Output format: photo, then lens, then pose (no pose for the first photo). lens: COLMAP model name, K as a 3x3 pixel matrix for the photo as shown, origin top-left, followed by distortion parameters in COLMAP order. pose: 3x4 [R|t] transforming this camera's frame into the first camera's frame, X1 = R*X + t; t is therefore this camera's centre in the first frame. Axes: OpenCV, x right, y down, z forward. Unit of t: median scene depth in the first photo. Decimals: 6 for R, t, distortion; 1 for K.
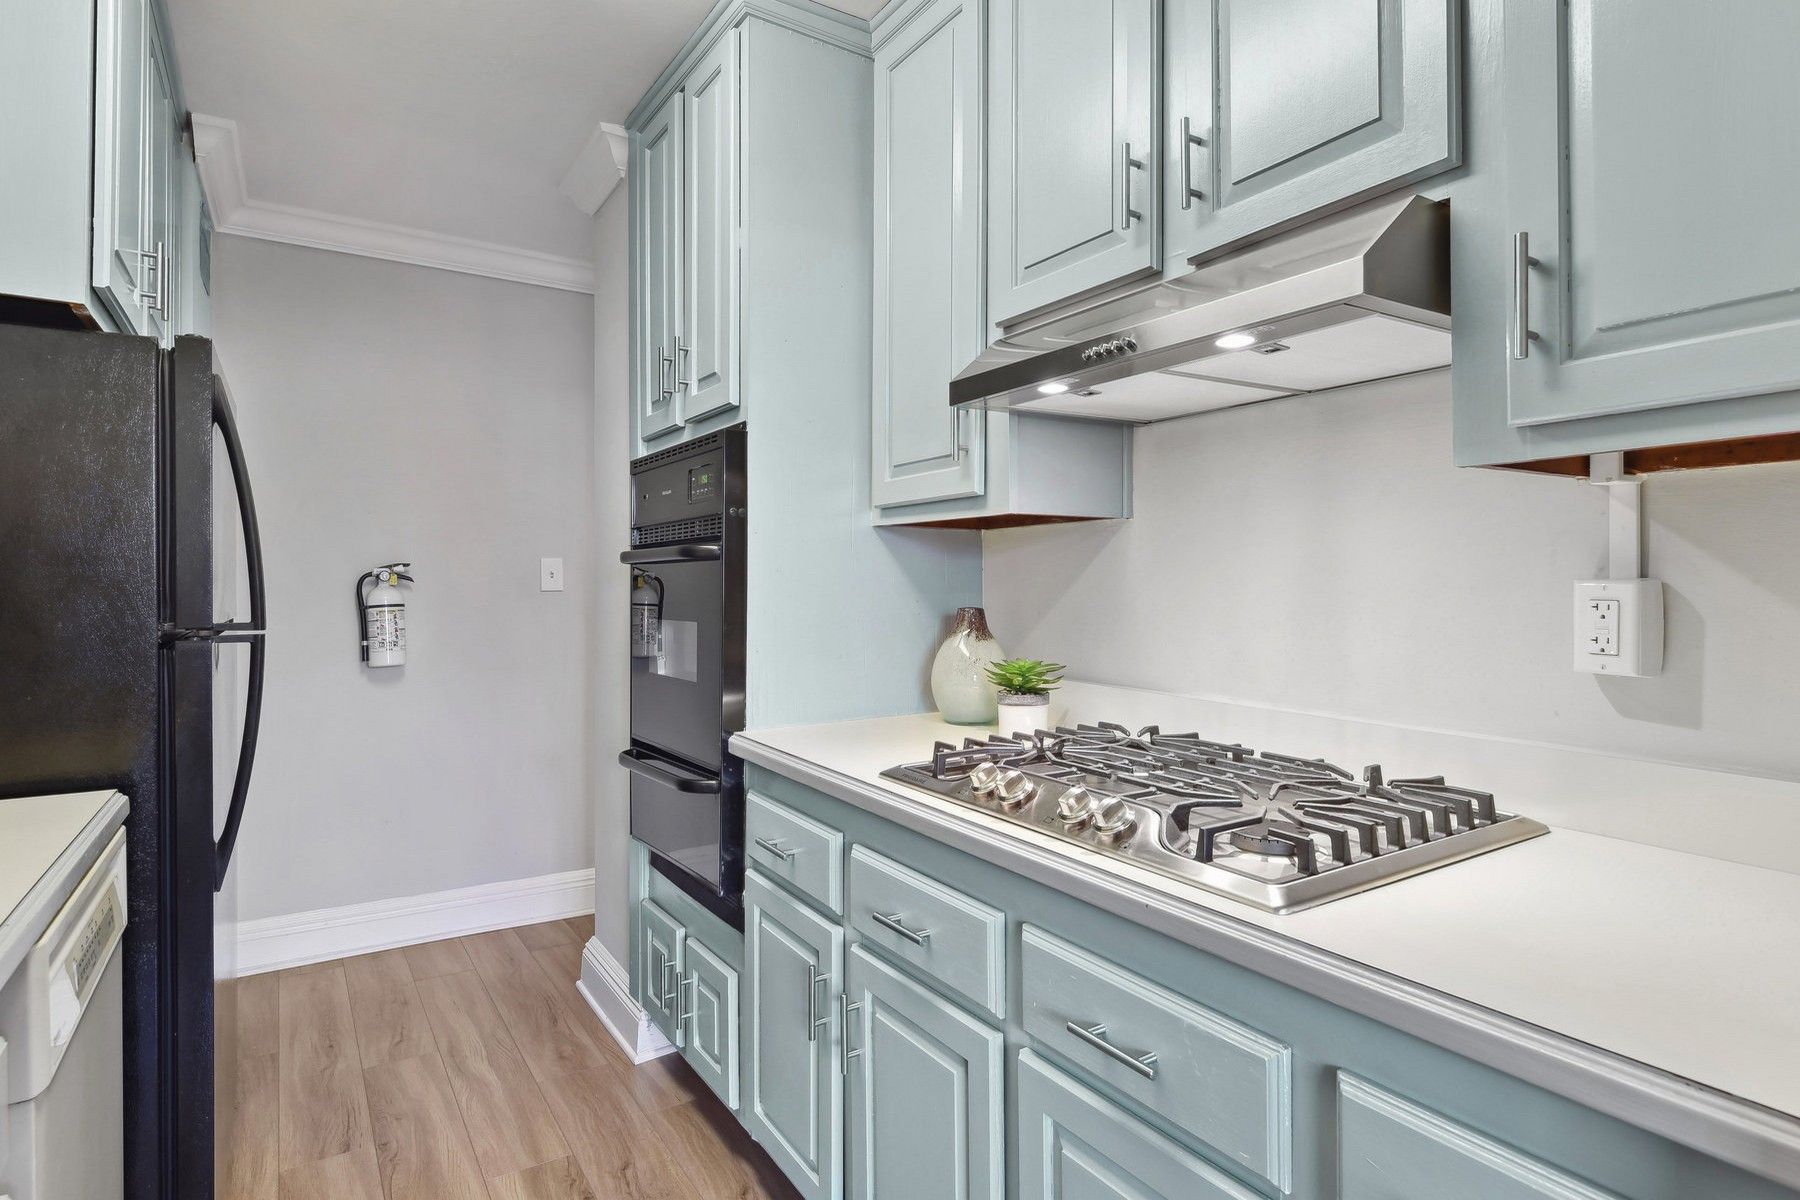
lens RADIAL K [[950.8, 0, 907.7], [0, 950.8, 592.8], [0, 0, 1]] dist [0.009705, -0.004933]
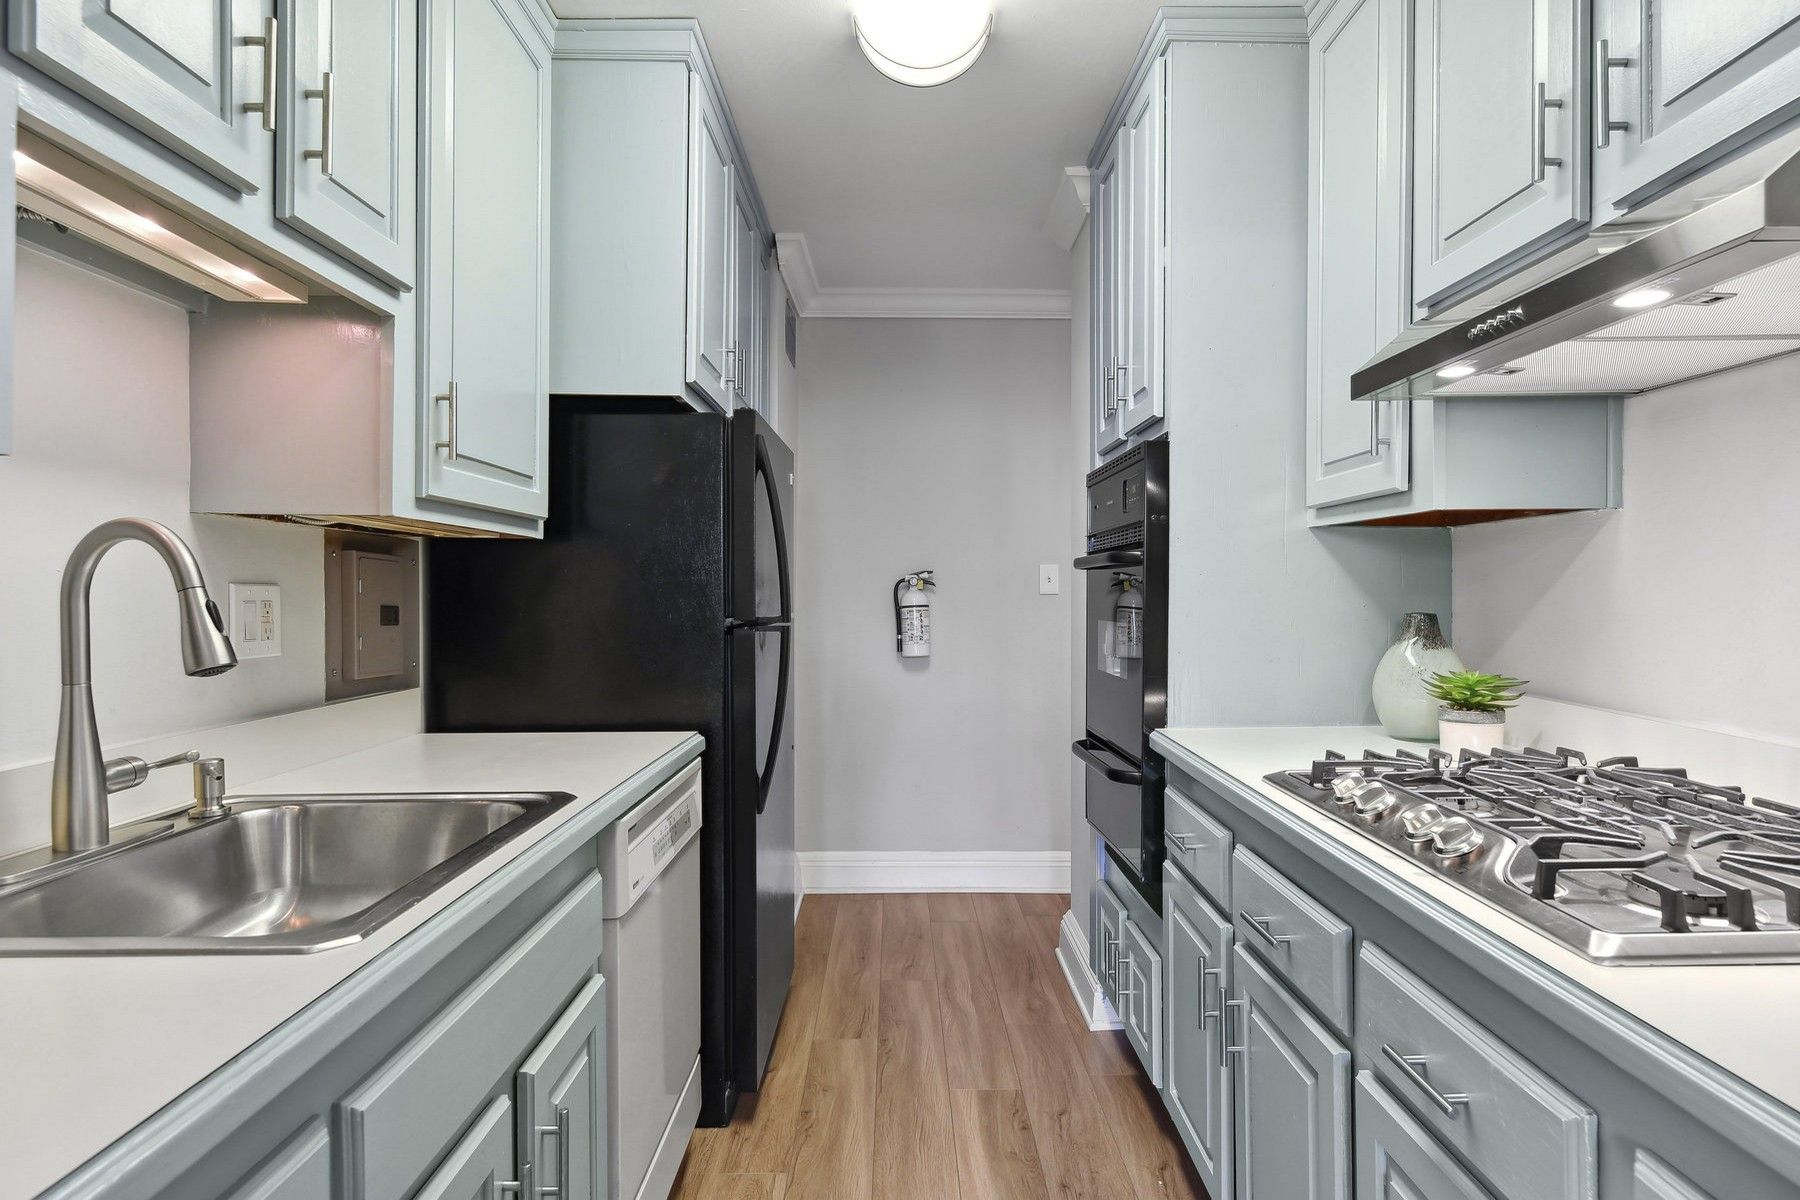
lens RADIAL K [[950.8, 0, 921.9], [0, 950.8, 599.2], [0, 0, 1]] dist [0.009705, -0.004933]
pose [[0.853817, 0.005090, -0.520549, 0.144832], [-0.003794, 0.999986, 0.003555, 0.000960], [0.520560, -0.001060, 0.853824, -0.032113]]
